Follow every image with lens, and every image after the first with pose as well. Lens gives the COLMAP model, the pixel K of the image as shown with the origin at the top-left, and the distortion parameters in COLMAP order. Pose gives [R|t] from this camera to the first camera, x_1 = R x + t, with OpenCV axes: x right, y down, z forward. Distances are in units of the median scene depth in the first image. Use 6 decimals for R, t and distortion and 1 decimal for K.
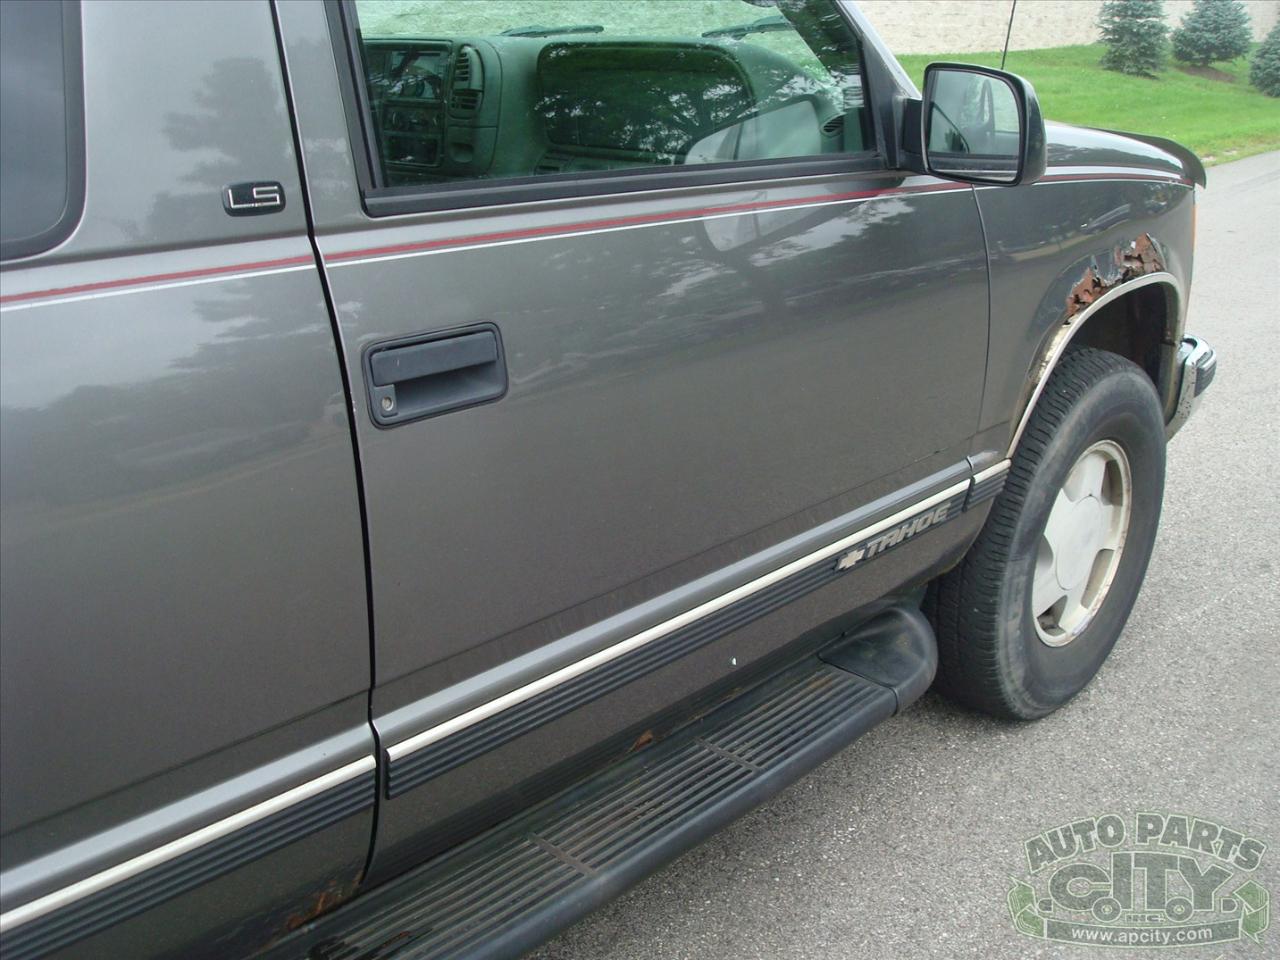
lens RADIAL K [[1360.9, 0, 620.6], [0, 1360.9, 486.0], [0, 0, 1]] dist [-0.095134, -0.054616]
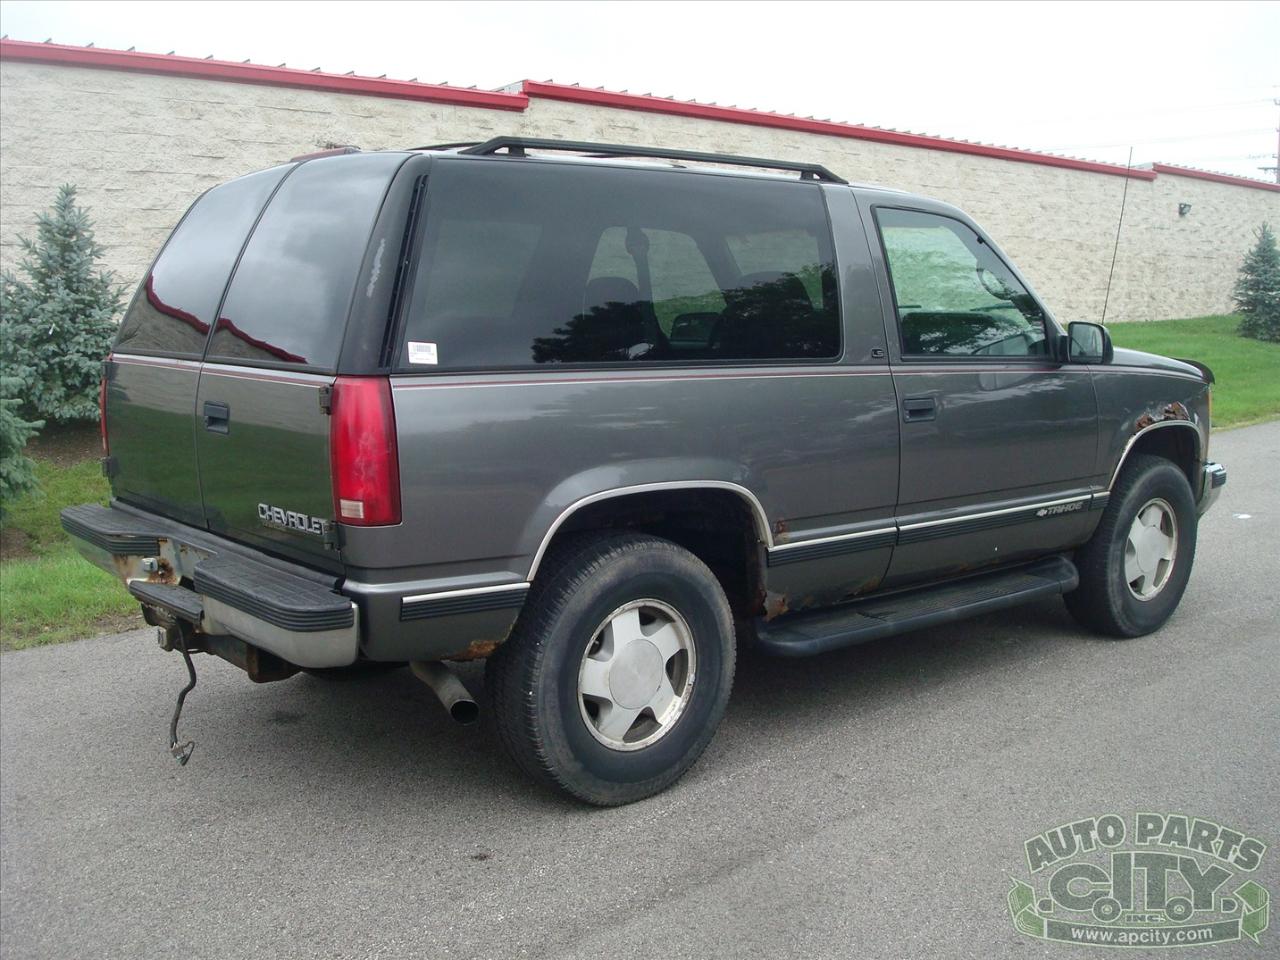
lens RADIAL K [[1360.9, 0, 620.6], [0, 1360.9, 486.0], [0, 0, 1]] dist [-0.095134, -0.054616]
pose [[0.993491, 0.022971, -0.111572, -0.237920], [-0.043576, 0.981597, -0.185924, 0.365110], [0.105248, 0.189576, 0.976209, -1.108299]]
